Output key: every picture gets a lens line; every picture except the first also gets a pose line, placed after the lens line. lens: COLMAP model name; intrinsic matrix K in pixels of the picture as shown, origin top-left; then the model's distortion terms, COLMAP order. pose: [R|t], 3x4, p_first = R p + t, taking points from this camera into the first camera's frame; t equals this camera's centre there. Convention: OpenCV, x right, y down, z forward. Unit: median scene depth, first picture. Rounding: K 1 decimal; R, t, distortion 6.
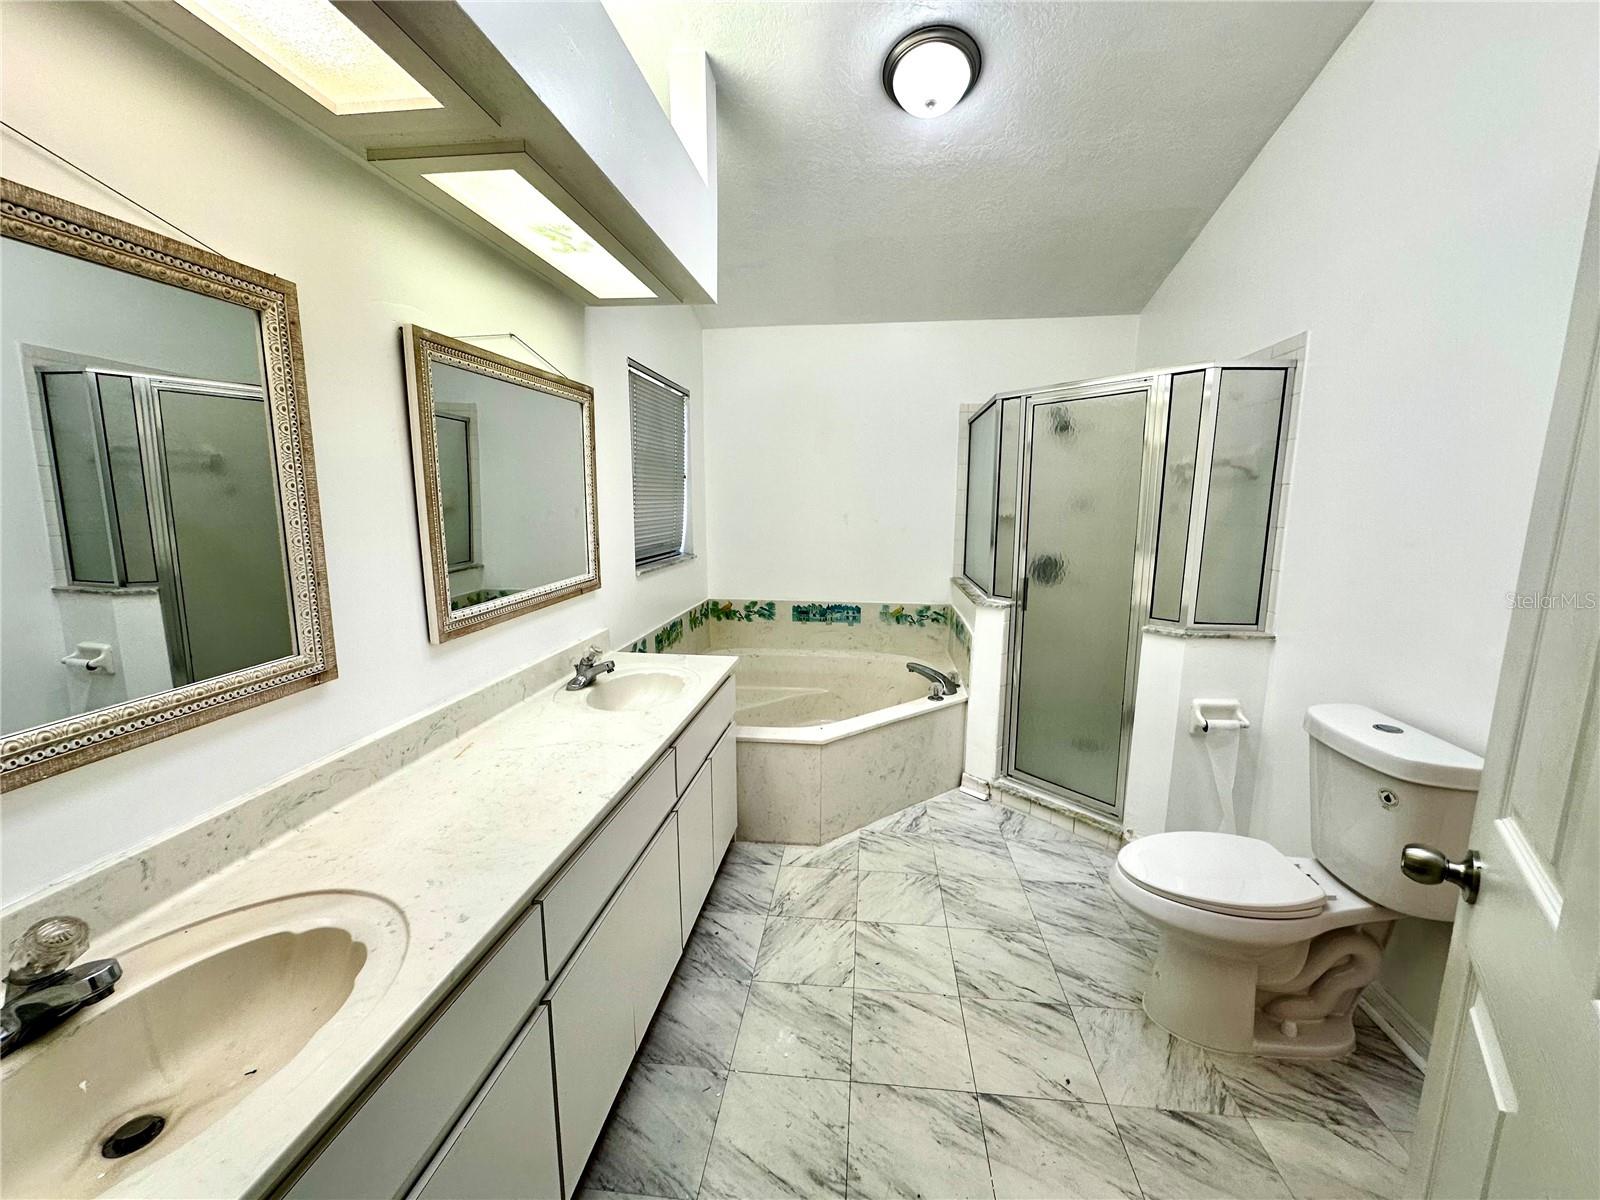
lens RADIAL K [[636.3, 0, 802.9], [0, 636.3, 596.6], [0, 0, 1]] dist [-0.004731, 0.001270]
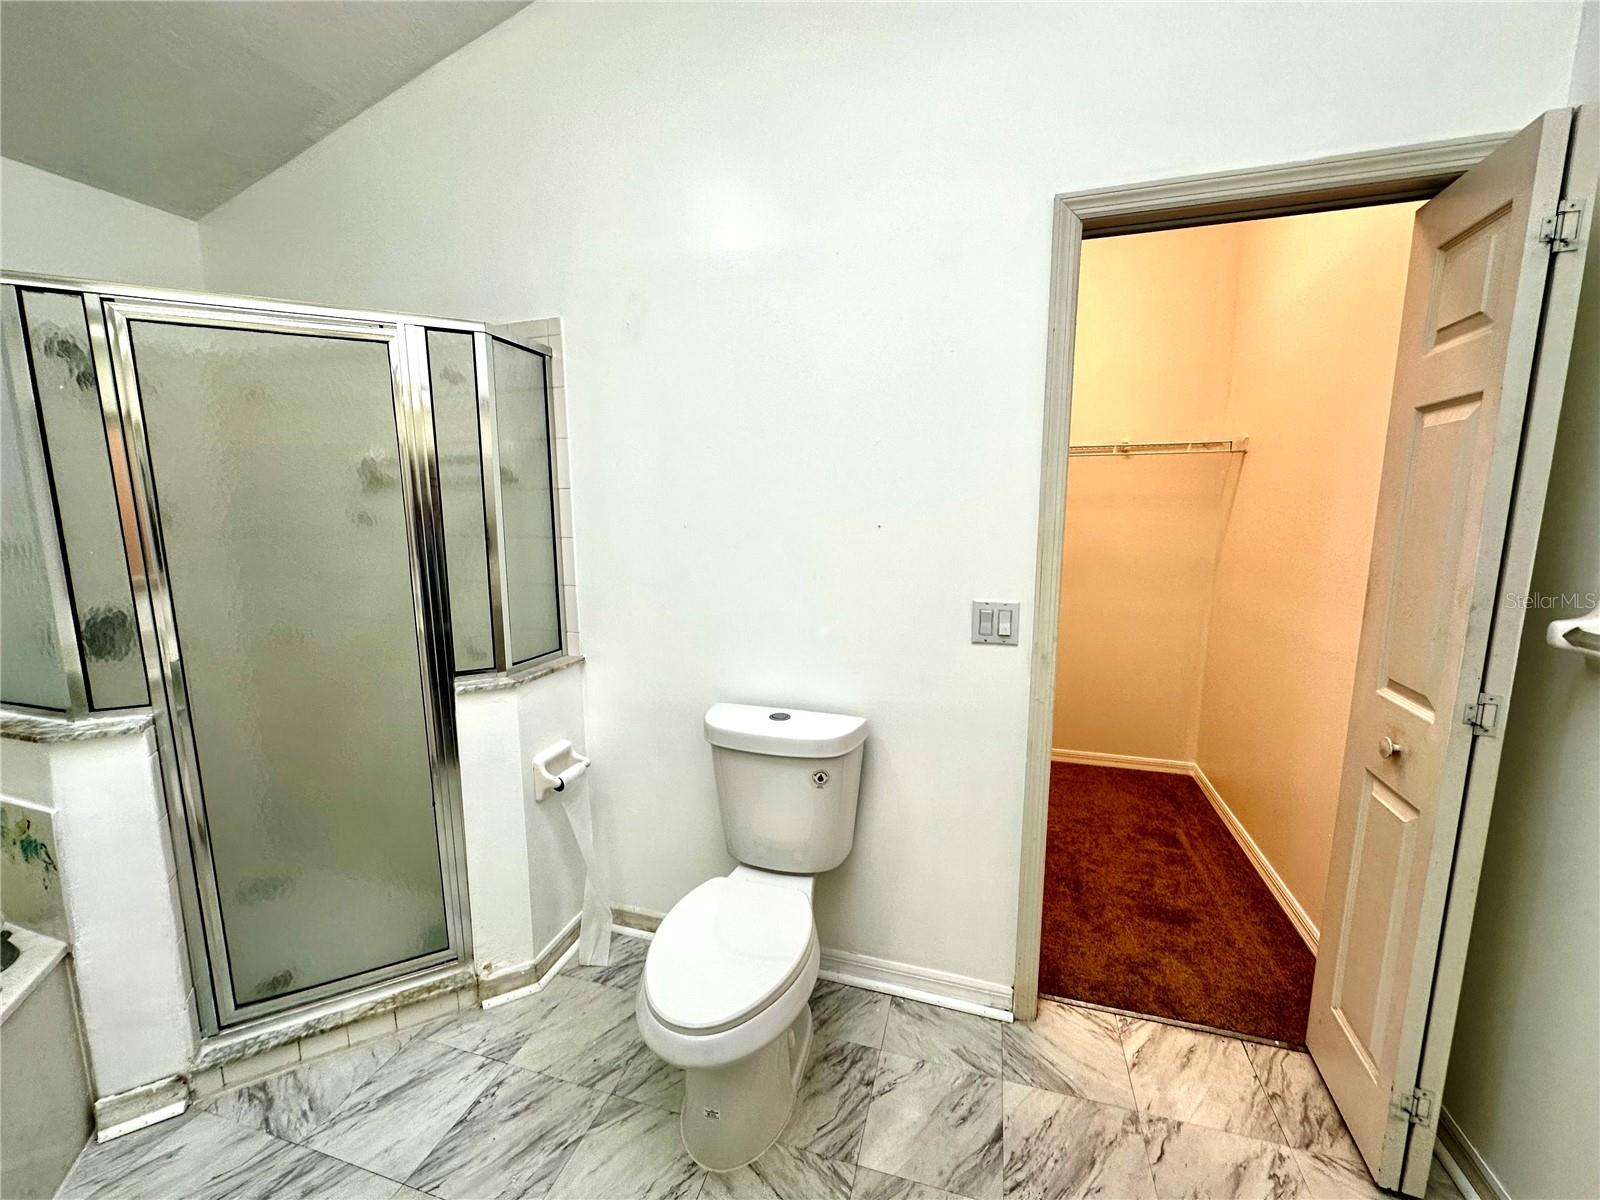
lens RADIAL K [[636.3, 0, 806.9], [0, 636.3, 598.8], [0, 0, 1]] dist [-0.004731, 0.001270]
pose [[0.178531, -0.144179, 0.973313, -0.065700], [0.151754, 0.981404, 0.117541, -0.074609], [-0.972161, 0.126720, 0.197091, 0.486231]]
